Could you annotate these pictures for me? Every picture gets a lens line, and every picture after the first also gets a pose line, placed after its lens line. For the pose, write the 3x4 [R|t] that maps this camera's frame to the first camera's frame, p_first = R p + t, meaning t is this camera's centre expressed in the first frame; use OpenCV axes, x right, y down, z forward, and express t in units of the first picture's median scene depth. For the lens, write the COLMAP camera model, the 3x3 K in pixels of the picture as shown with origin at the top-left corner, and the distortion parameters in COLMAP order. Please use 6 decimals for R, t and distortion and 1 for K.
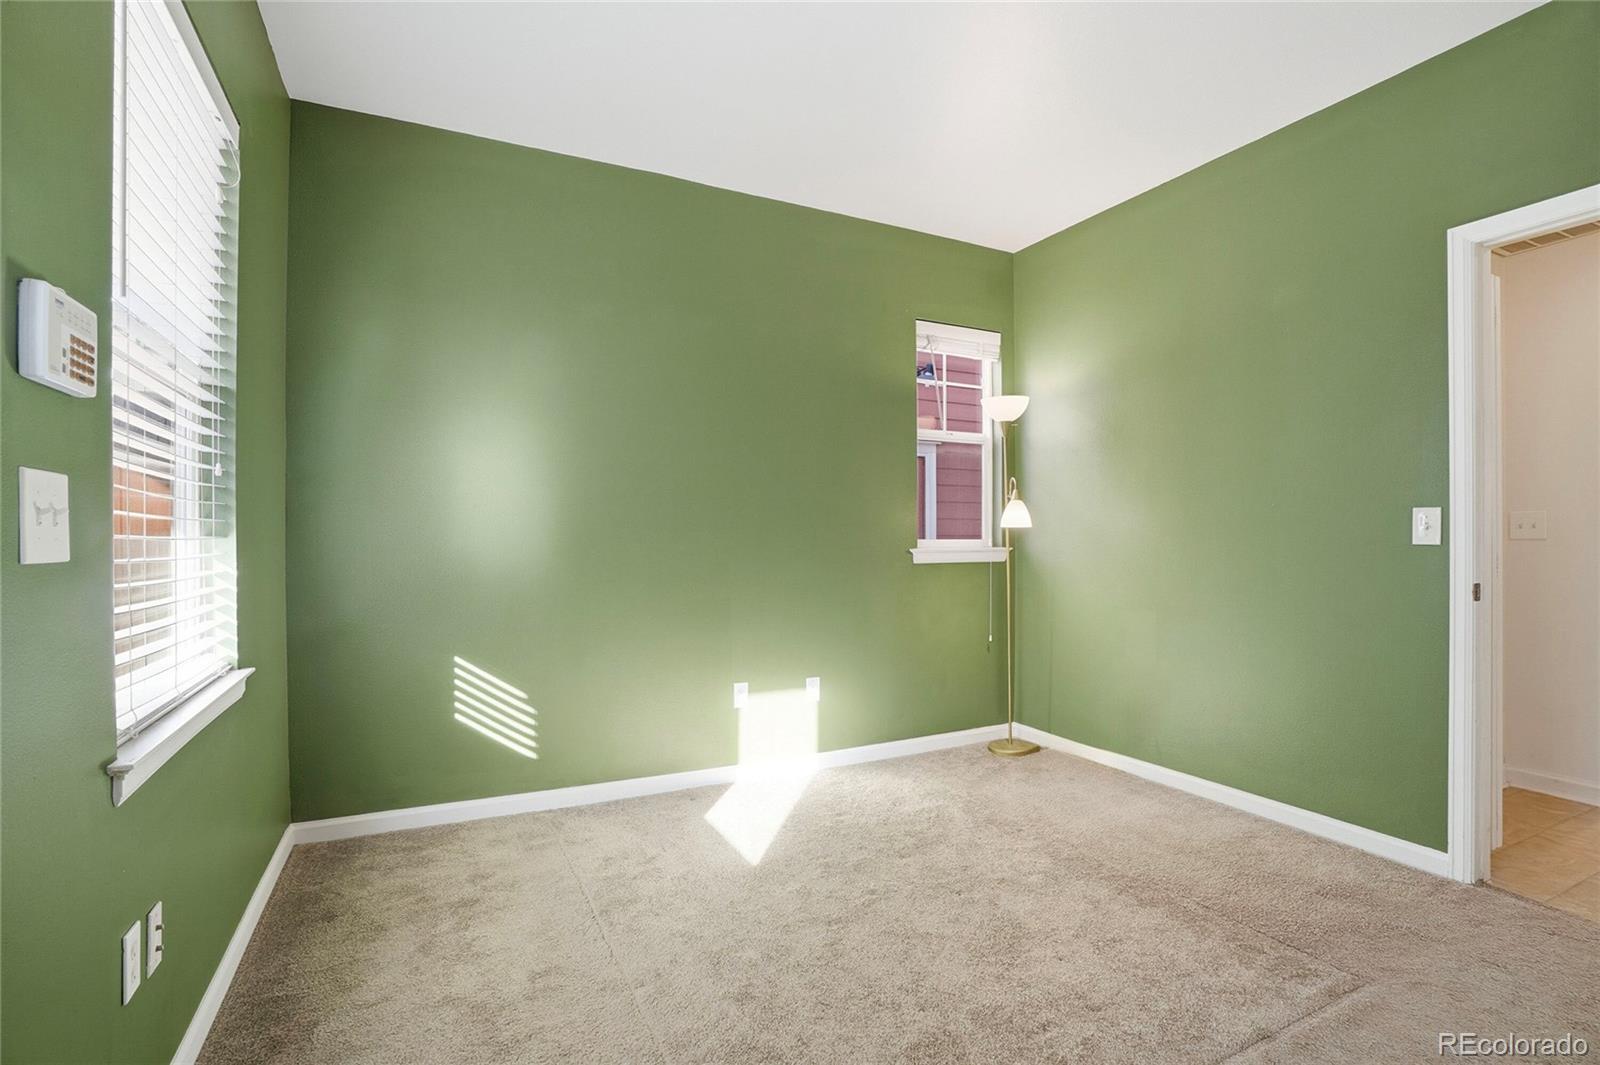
lens RADIAL K [[749.4, 0, 795.8], [0, 749.4, 537.3], [0, 0, 1]] dist [-0.071740, 0.031897]
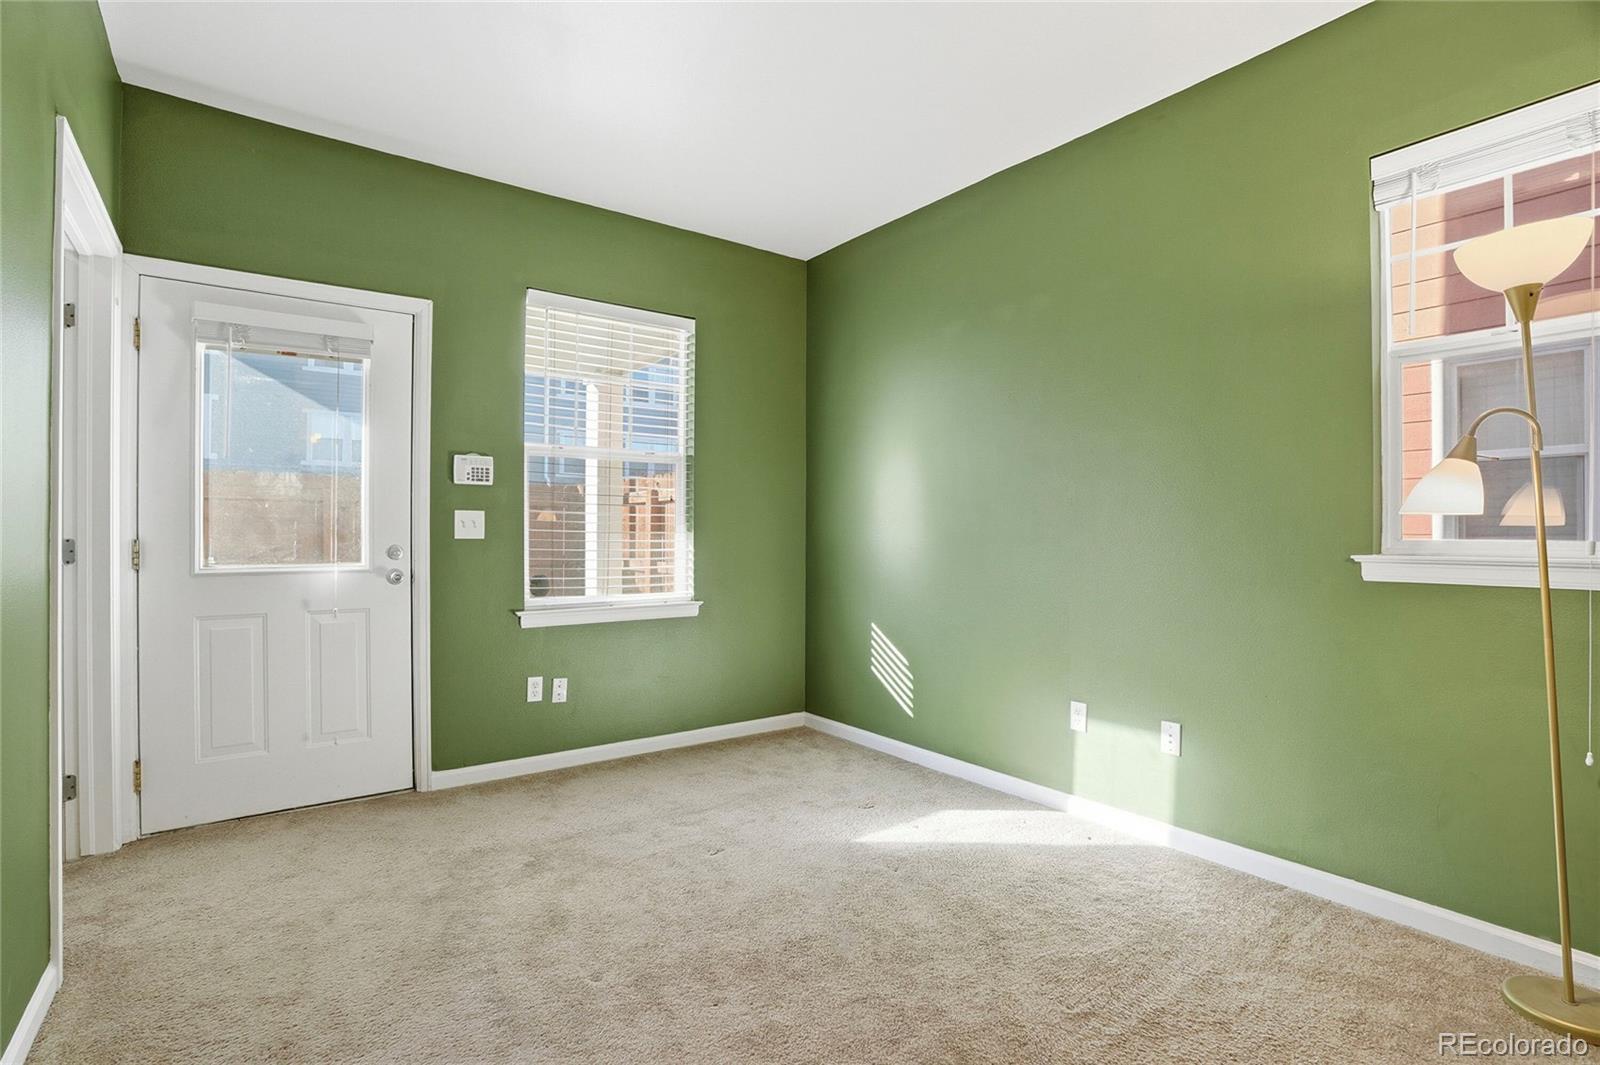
lens RADIAL K [[749.4, 0, 795.8], [0, 749.4, 537.3], [0, 0, 1]] dist [-0.071740, 0.031897]
pose [[0.181940, 0.005766, -0.983293, 0.818867], [-0.006354, 0.999969, 0.004688, 0.001567], [0.983289, 0.005395, 0.181971, 0.601168]]
